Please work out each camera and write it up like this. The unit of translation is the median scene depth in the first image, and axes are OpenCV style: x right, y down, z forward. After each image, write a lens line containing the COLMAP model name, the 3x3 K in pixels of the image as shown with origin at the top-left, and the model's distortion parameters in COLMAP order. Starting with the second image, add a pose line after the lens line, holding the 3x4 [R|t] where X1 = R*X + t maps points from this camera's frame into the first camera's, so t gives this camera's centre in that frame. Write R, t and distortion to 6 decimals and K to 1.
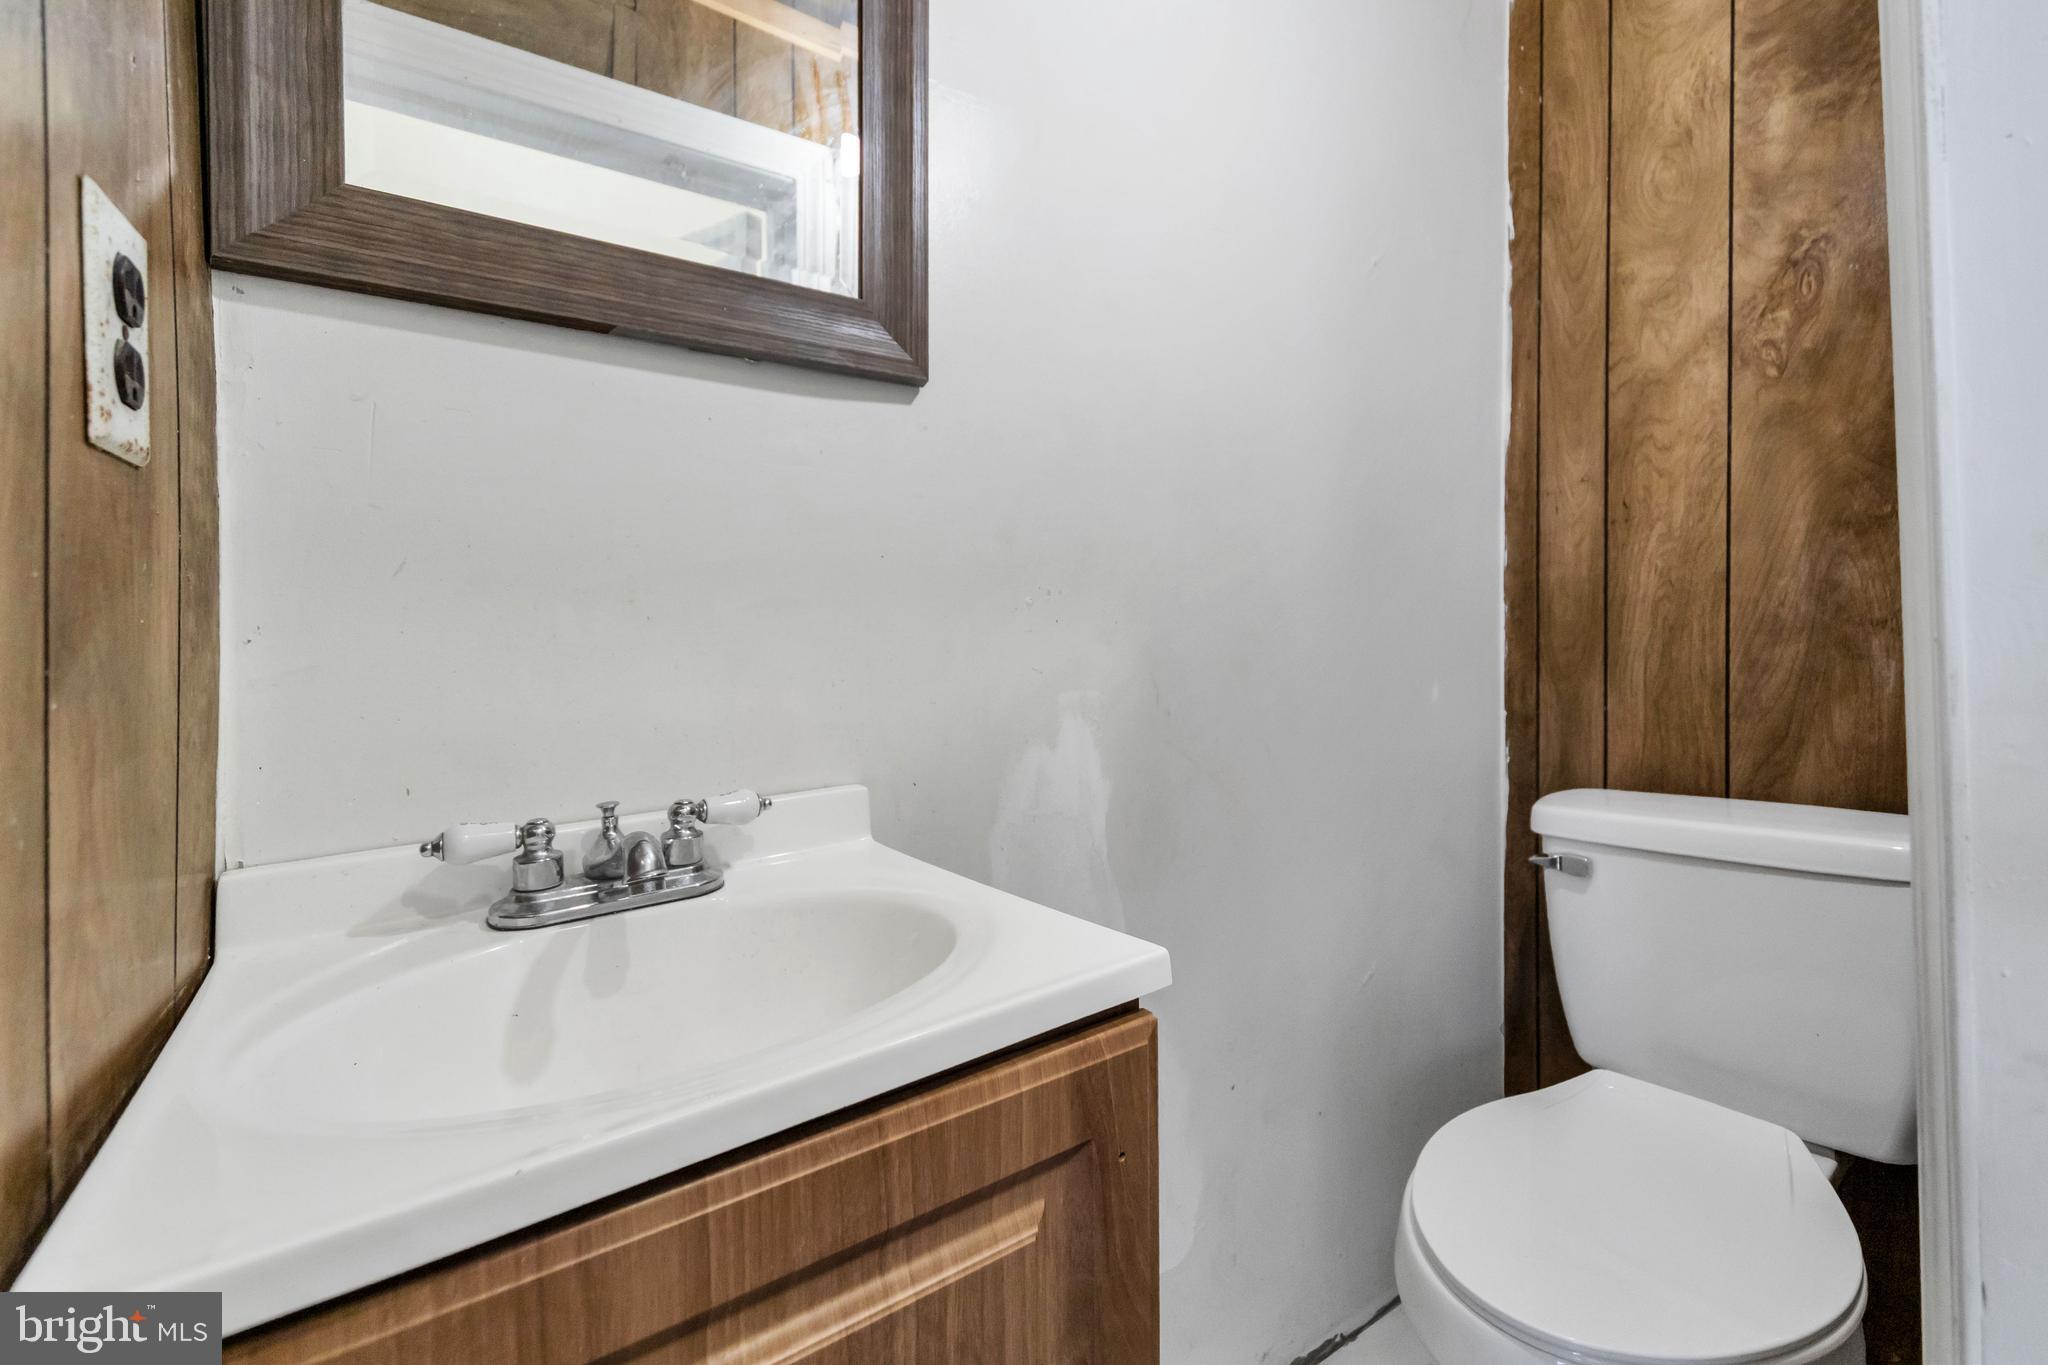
lens RADIAL K [[859.8, 0, 1018.5], [0, 859.8, 633.0], [0, 0, 1]] dist [-0.000185, 0.000255]
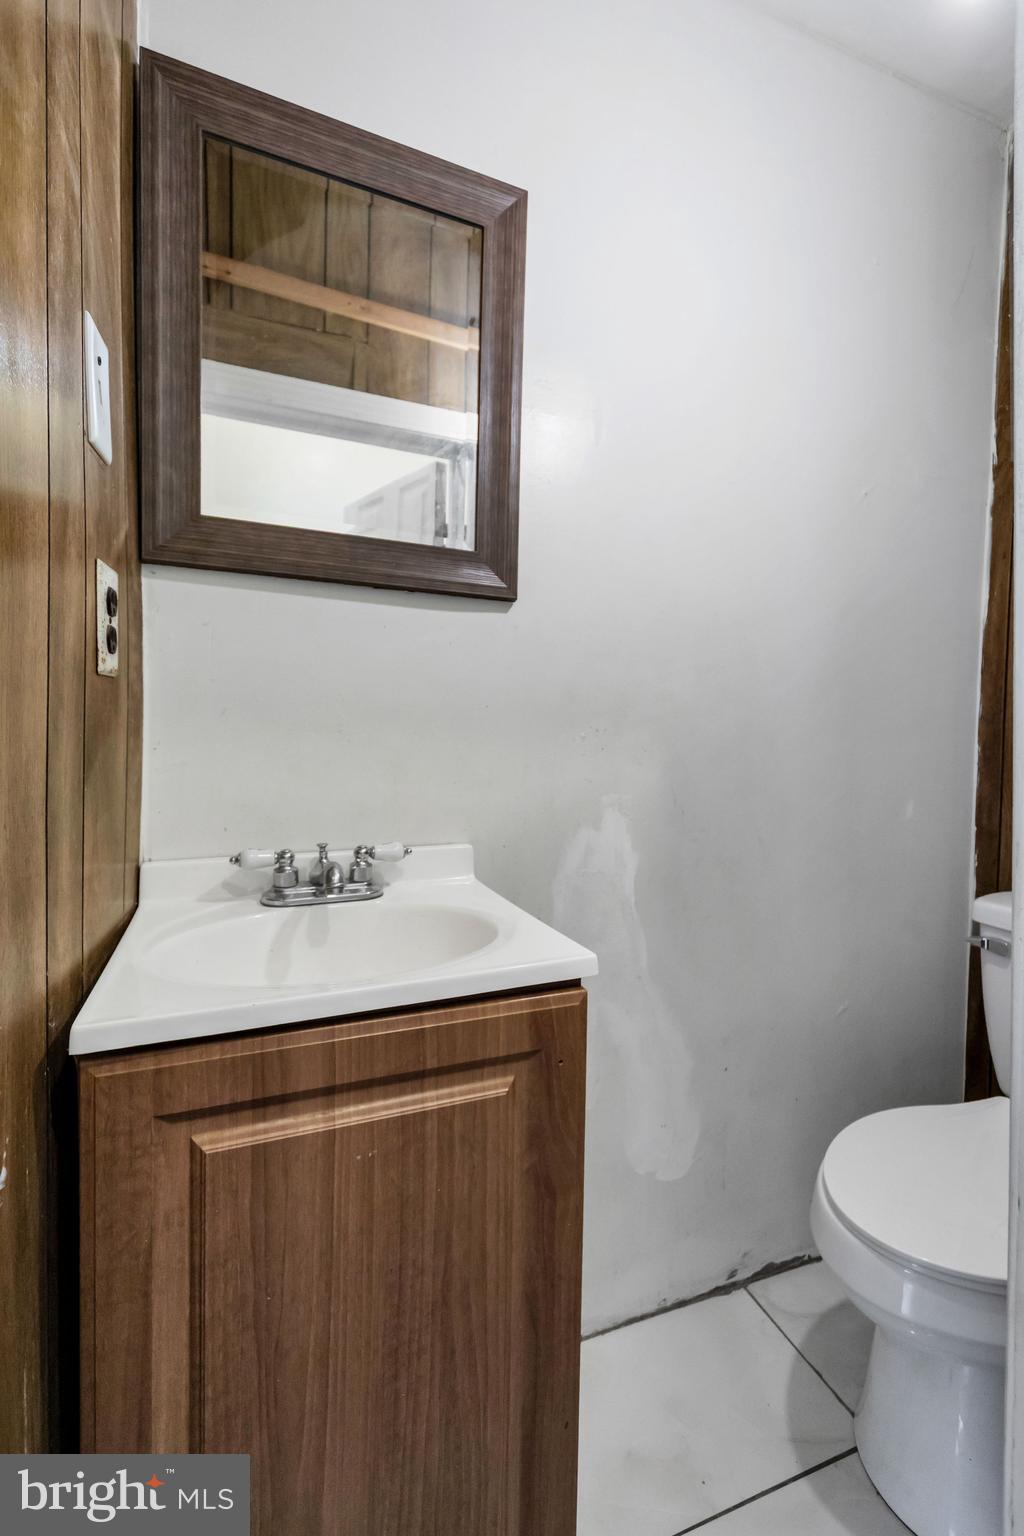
lens RADIAL K [[644.9, 0, 511.2], [0, 644.9, 763.9], [0, 0, 1]] dist [-0.000185, 0.000255]
pose [[0.974181, 0.057669, -0.218279, 0.229594], [-0.045370, 0.997109, 0.060945, -0.083071], [0.221163, -0.049468, 0.973981, -0.266832]]
